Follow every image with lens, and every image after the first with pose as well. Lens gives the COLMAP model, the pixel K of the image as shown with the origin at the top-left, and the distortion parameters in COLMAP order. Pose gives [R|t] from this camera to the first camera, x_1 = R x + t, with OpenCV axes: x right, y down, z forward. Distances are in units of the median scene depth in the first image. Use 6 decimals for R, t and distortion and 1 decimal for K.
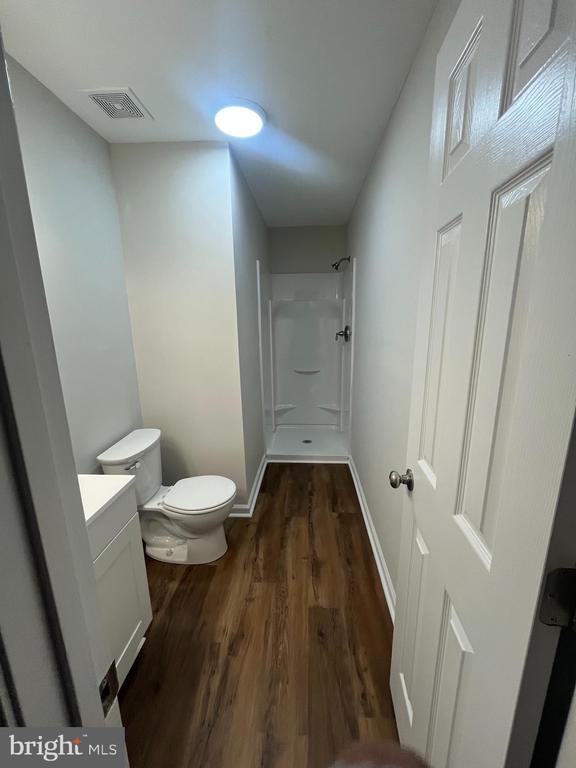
lens RADIAL K [[308.6, 0, 289.8], [0, 308.6, 385.3], [0, 0, 1]] dist [0.001016, -0.000168]
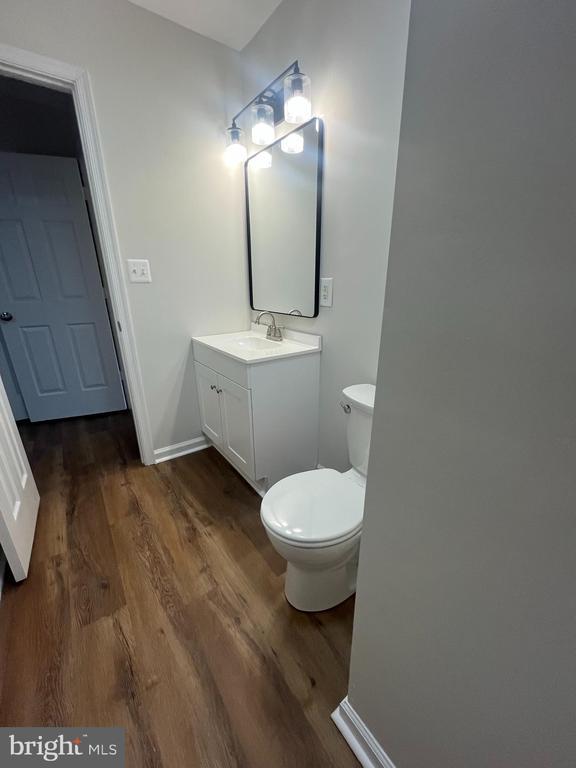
lens RADIAL K [[308.6, 0, 288.6], [0, 308.6, 384.7], [0, 0, 1]] dist [0.001016, -0.000168]
pose [[-0.775715, 0.219385, -0.591723, 0.085845], [-0.120319, 0.869019, 0.479927, -0.179364], [0.619507, 0.443482, -0.647715, 1.556829]]
